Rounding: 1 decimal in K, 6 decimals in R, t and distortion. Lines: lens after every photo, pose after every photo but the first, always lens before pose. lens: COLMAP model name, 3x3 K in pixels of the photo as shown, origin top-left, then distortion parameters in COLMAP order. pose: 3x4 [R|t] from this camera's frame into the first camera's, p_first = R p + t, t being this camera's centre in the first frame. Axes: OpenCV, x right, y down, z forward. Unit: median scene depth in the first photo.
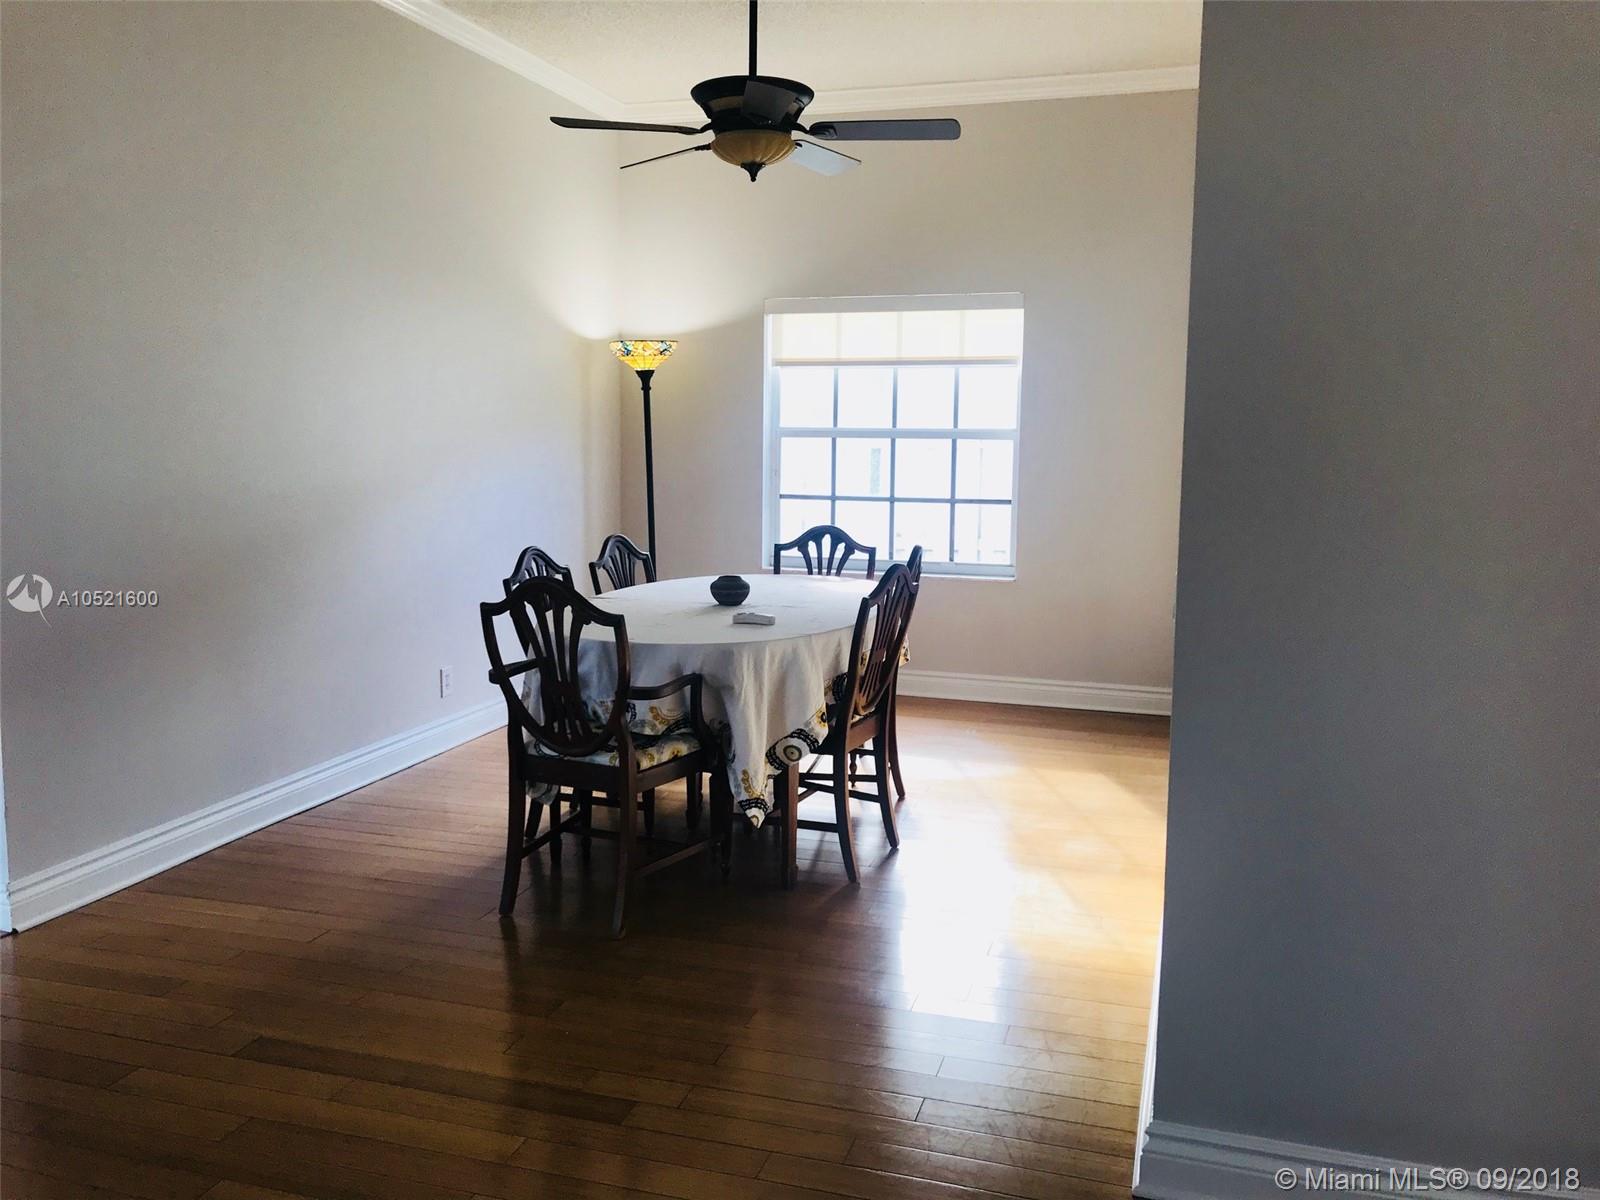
lens RADIAL K [[1311.0, 0, 808.3], [0, 1311.0, 596.4], [0, 0, 1]] dist [0.018639, -0.010206]
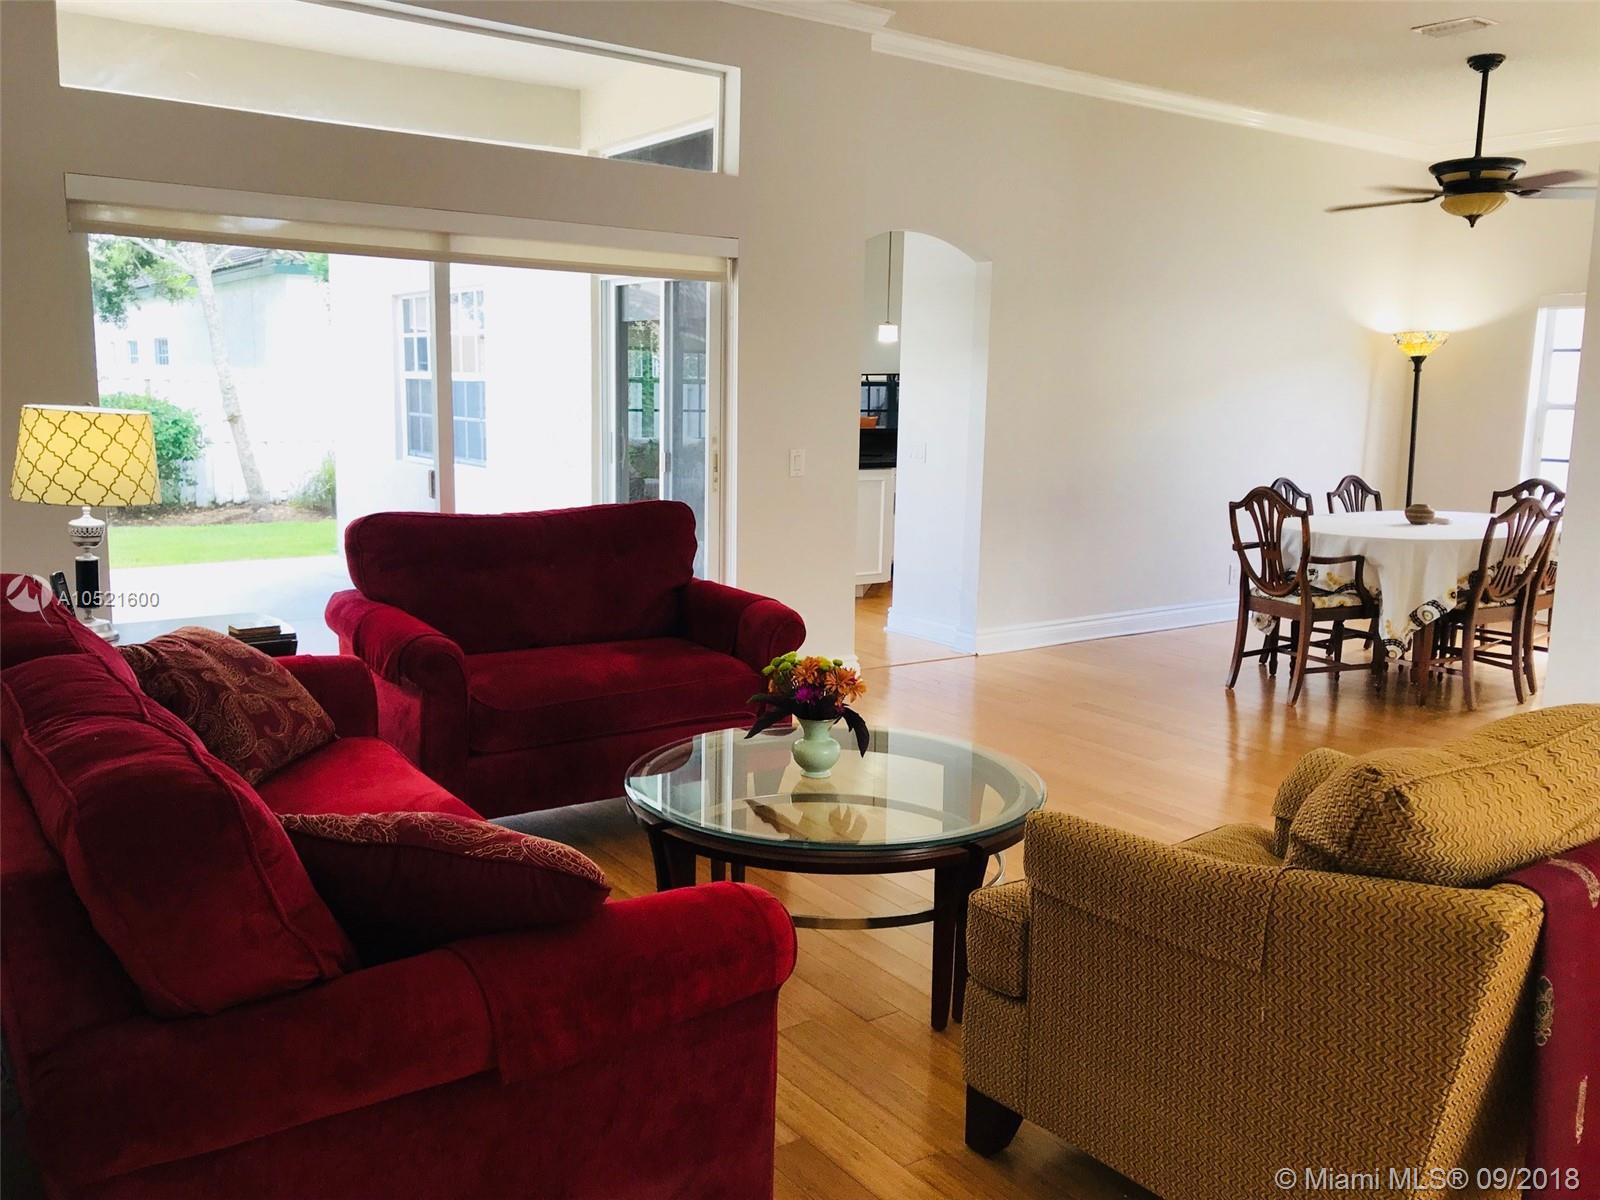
lens RADIAL K [[1311.0, 0, 808.3], [0, 1311.0, 596.4], [0, 0, 1]] dist [0.018639, -0.010206]
pose [[0.795875, 0.103211, -0.596599, 0.326758], [-0.089497, 0.994593, 0.052673, 0.080984], [0.598810, 0.011473, 0.800809, -0.662491]]
